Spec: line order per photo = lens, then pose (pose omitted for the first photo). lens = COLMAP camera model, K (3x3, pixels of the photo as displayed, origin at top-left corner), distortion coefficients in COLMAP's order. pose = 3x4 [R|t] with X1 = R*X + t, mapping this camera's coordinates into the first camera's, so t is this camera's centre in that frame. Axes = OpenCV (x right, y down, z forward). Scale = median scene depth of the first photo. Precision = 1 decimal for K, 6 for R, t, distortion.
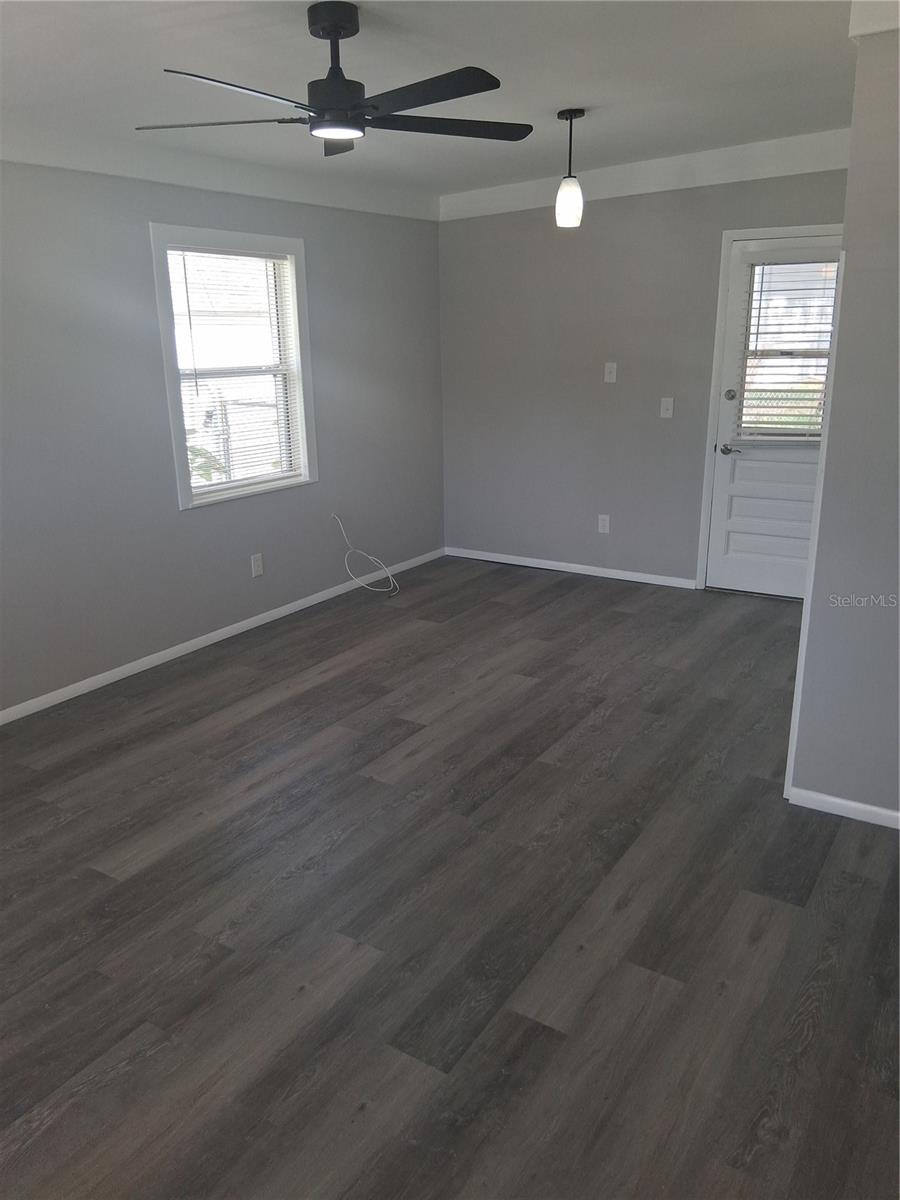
lens RADIAL K [[923.9, 0, 487.9], [0, 923.9, 598.9], [0, 0, 1]] dist [0.070052, -0.000308]
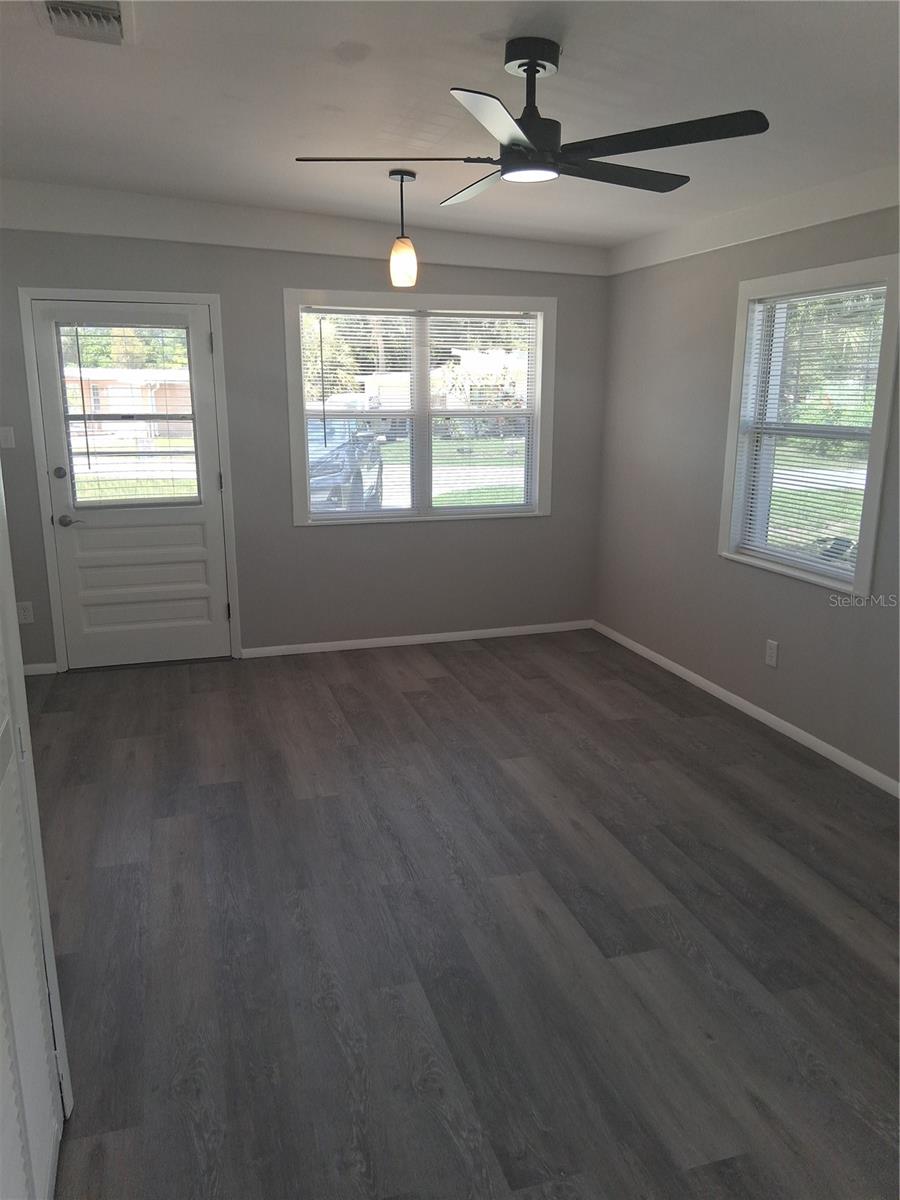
lens RADIAL K [[919.3, 0, 450.0], [0, 919.3, 600.0], [0, 0, 1]] dist [0.066376, -0.129589]
pose [[-0.683803, 0.177865, -0.707657, 0.531504], [-0.198145, 0.888127, 0.414691, -0.422935], [0.702248, 0.423785, -0.572061, 1.410511]]
